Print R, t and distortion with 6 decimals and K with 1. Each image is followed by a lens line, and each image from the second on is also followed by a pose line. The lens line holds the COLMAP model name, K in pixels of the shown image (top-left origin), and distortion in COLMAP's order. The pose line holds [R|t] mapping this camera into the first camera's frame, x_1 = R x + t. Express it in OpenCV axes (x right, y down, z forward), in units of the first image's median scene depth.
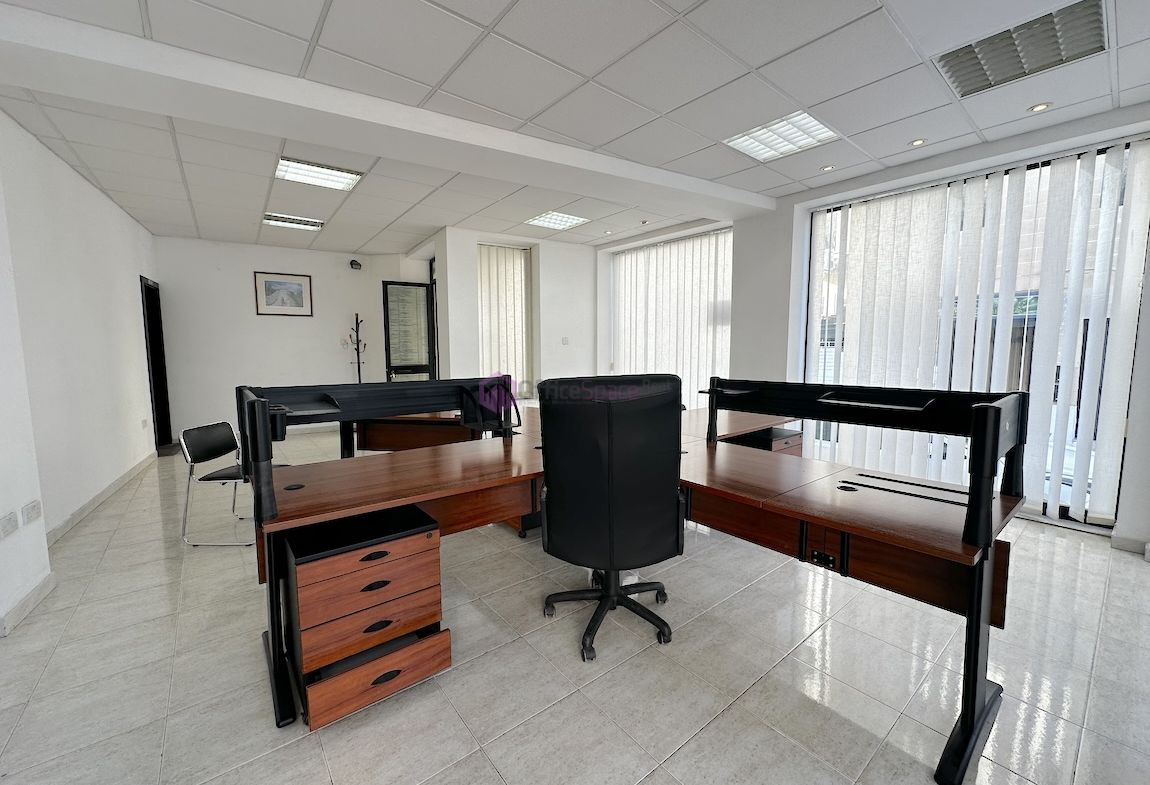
lens RADIAL K [[458.8, 0, 576.0], [0, 458.8, 392.2], [0, 0, 1]] dist [-0.001099, -0.000118]
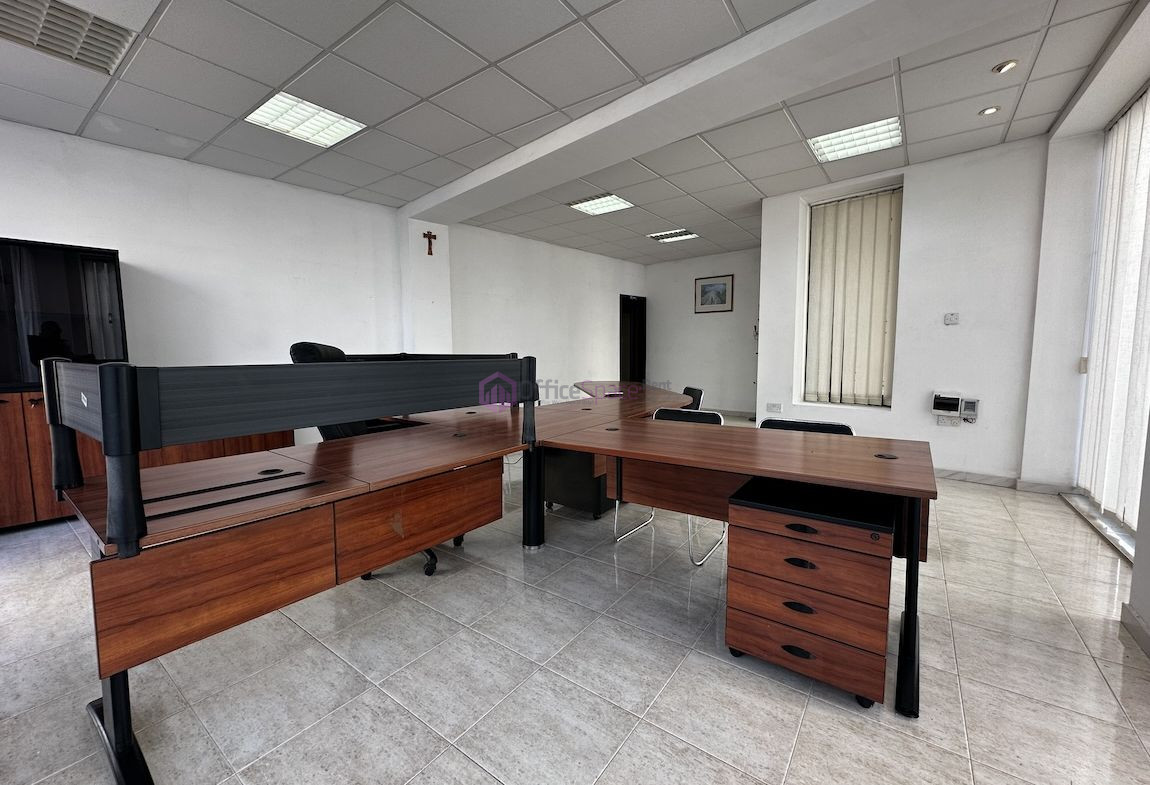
lens RADIAL K [[458.8, 0, 575.6], [0, 458.8, 388.5], [0, 0, 1]] dist [-0.001099, -0.000118]
pose [[0.246476, 0.084892, -0.965424, 0.529705], [-0.090994, 0.993783, 0.064155, -0.017543], [0.964868, 0.072035, 0.252668, 0.449761]]
